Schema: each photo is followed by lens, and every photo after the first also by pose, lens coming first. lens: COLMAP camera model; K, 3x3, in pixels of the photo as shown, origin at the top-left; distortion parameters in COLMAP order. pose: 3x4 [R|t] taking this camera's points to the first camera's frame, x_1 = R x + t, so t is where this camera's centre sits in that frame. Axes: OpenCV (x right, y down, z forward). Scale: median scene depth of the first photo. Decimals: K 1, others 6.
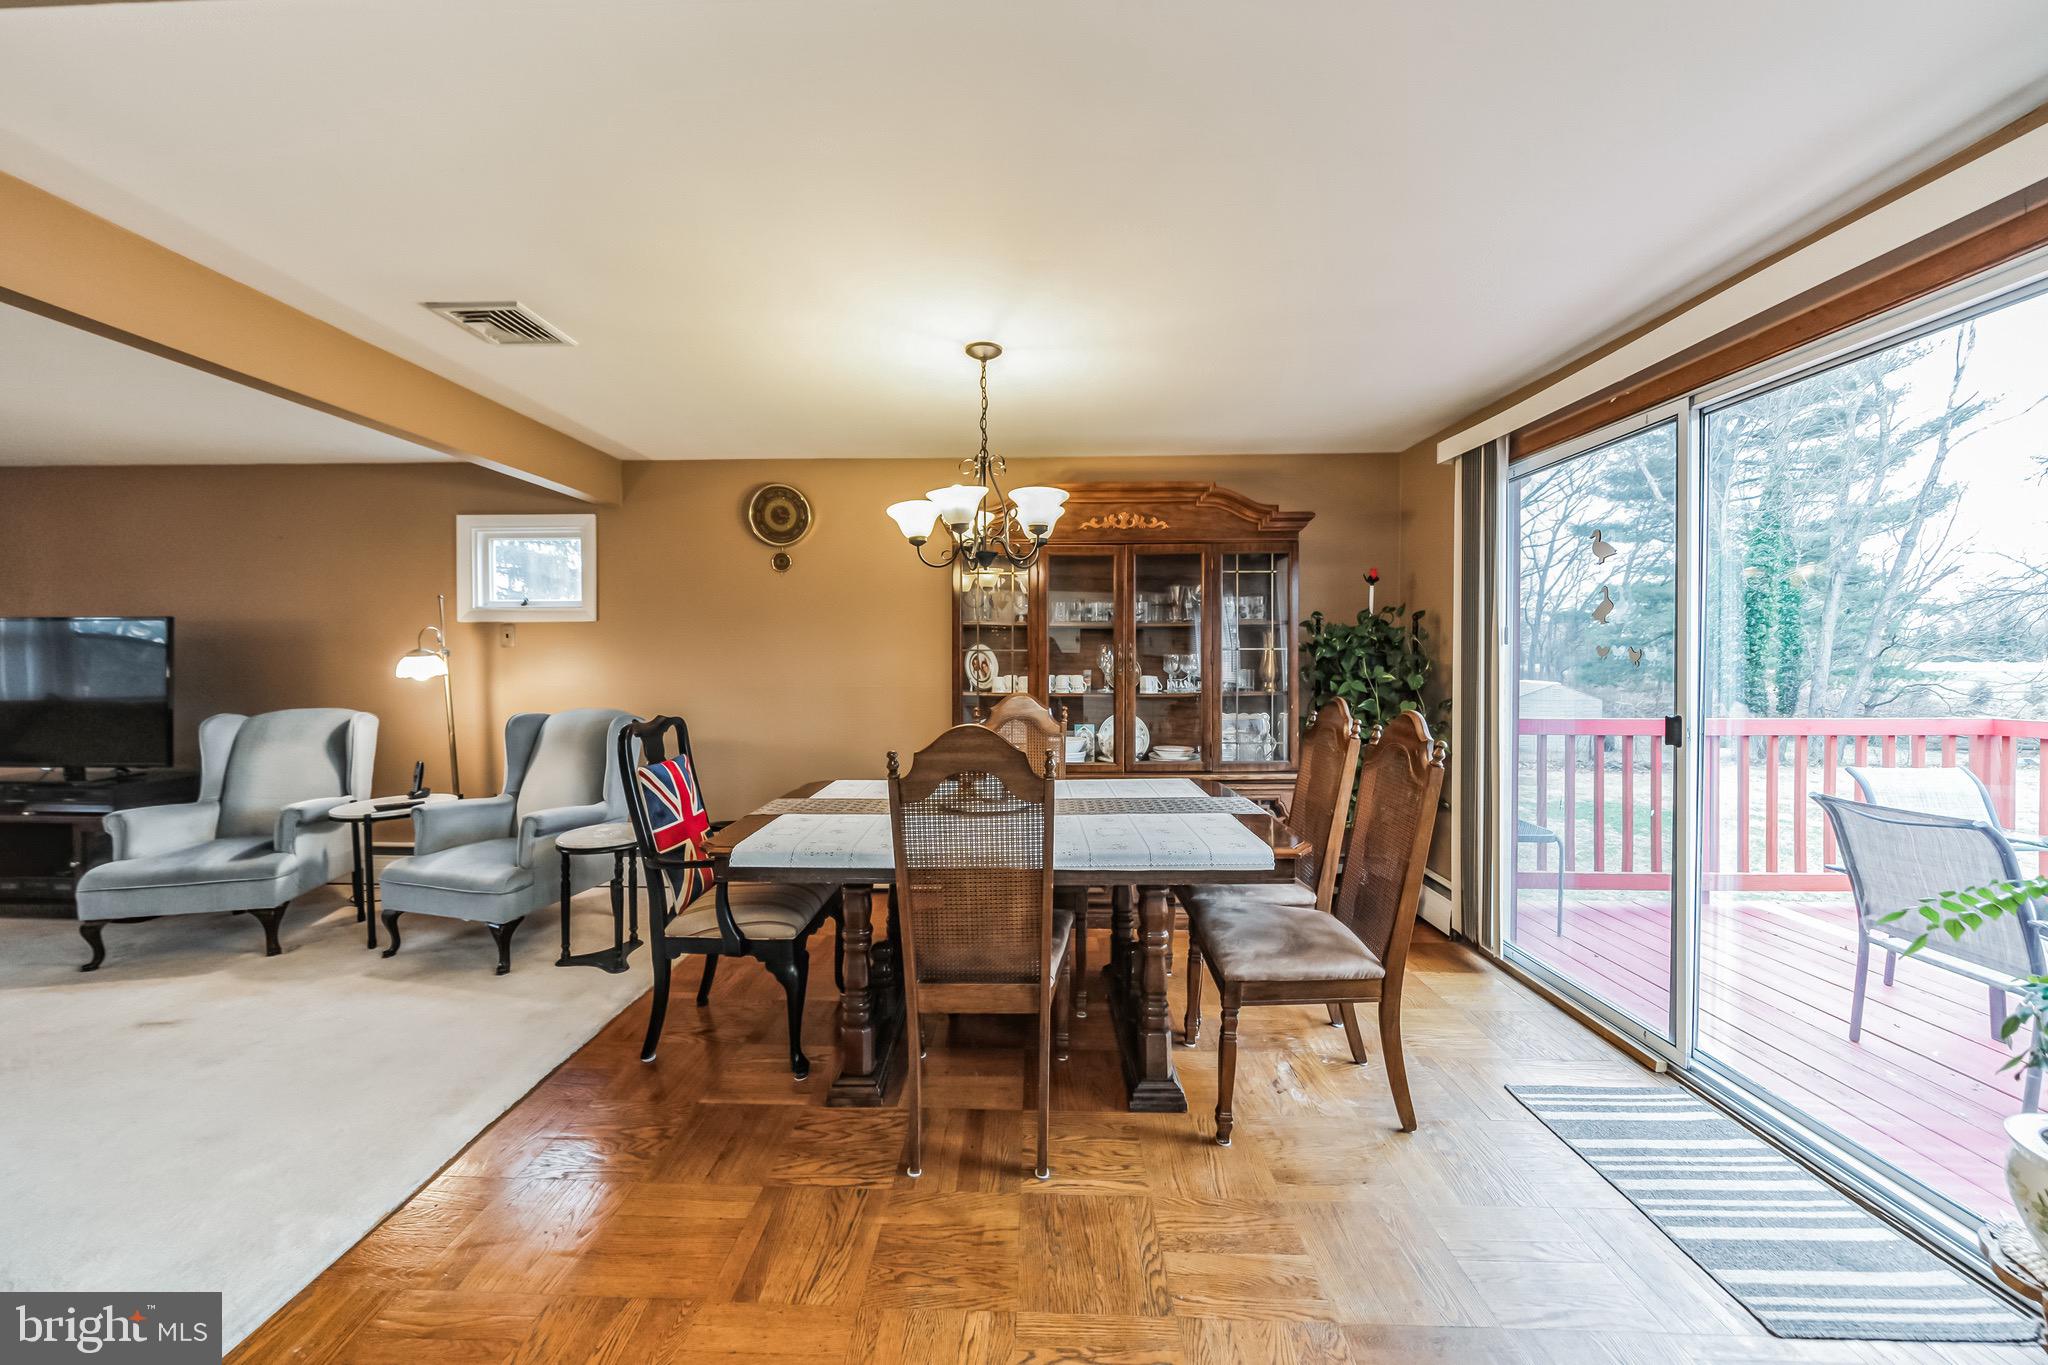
lens RADIAL K [[719.0, 0, 1008.4], [0, 719.0, 677.8], [0, 0, 1]] dist [-0.003462, -0.000385]
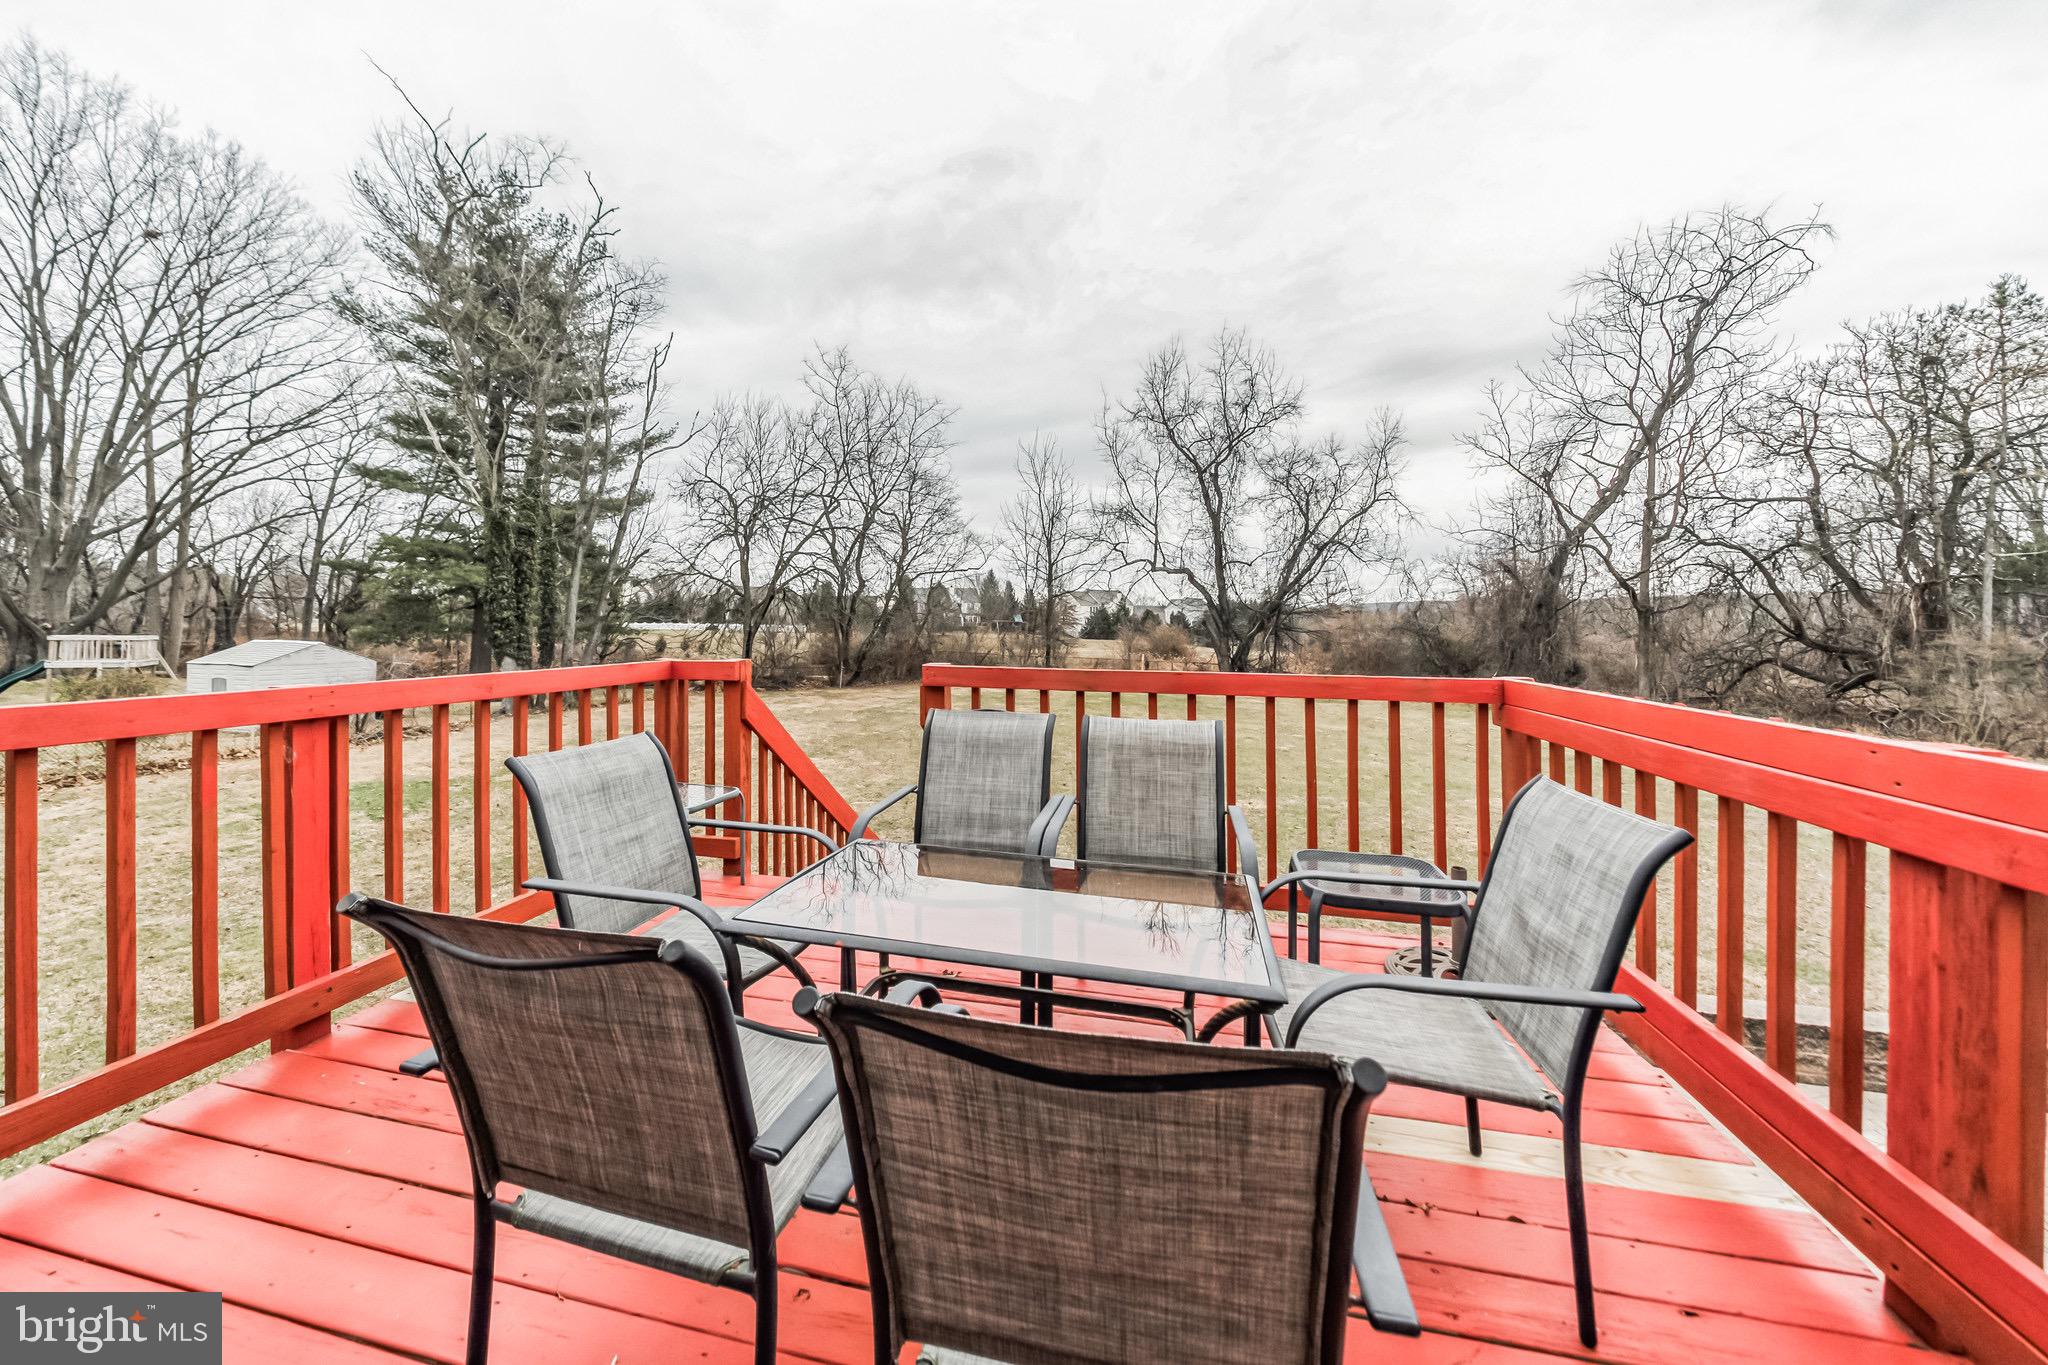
lens RADIAL K [[719.0, 0, 998.2], [0, 719.0, 623.4], [0, 0, 1]] dist [-0.003462, -0.000385]
pose [[0.192123, 0.006772, 0.981348, 0.109000], [0.014220, 0.999852, -0.009684, 0.004539], [-0.981268, 0.015815, 0.191998, 0.080426]]
